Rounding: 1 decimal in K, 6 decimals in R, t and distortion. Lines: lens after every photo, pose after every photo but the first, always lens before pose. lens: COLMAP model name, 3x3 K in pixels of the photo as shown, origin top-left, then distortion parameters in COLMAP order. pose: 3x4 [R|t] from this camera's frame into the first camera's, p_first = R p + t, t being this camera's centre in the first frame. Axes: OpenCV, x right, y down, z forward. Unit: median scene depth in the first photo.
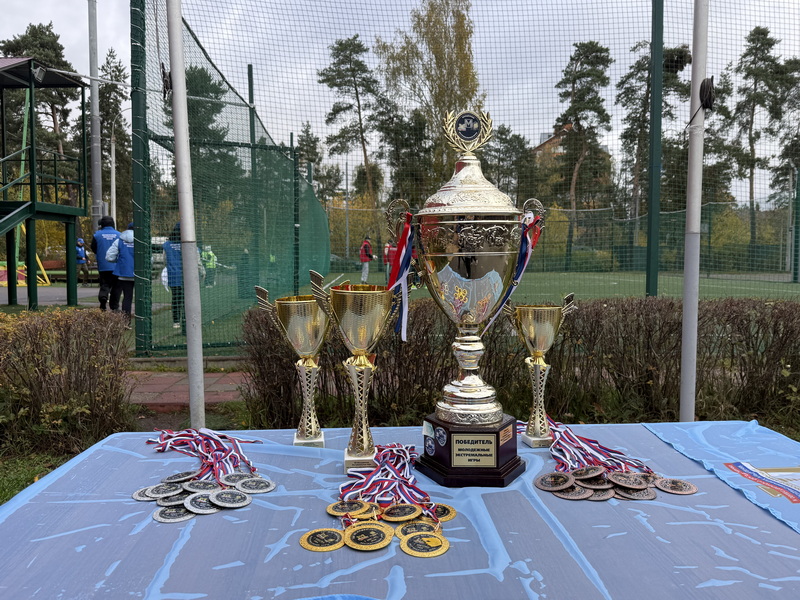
lens RADIAL K [[626.1, 0, 400.0], [0, 626.1, 300.0], [0, 0, 1]] dist [0.004993, -0.032653]
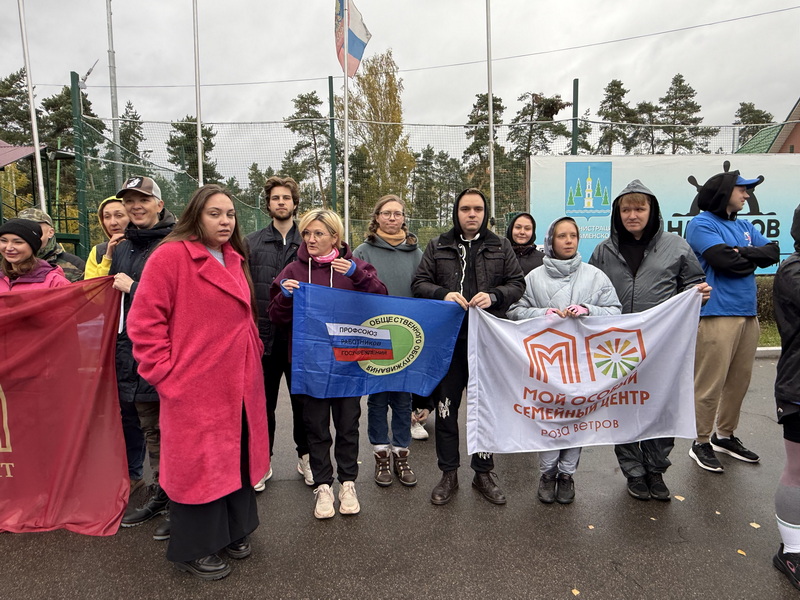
lens RADIAL K [[510.7, 0, 400.0], [0, 510.7, 300.0], [0, 0, 1]] dist [0.000483, 0.005263]
pose [[0.999588, -0.014053, 0.025033, 0.079484], [0.013457, 0.999626, 0.023816, 0.005277], [-0.025359, -0.023470, 0.999403, -0.114386]]
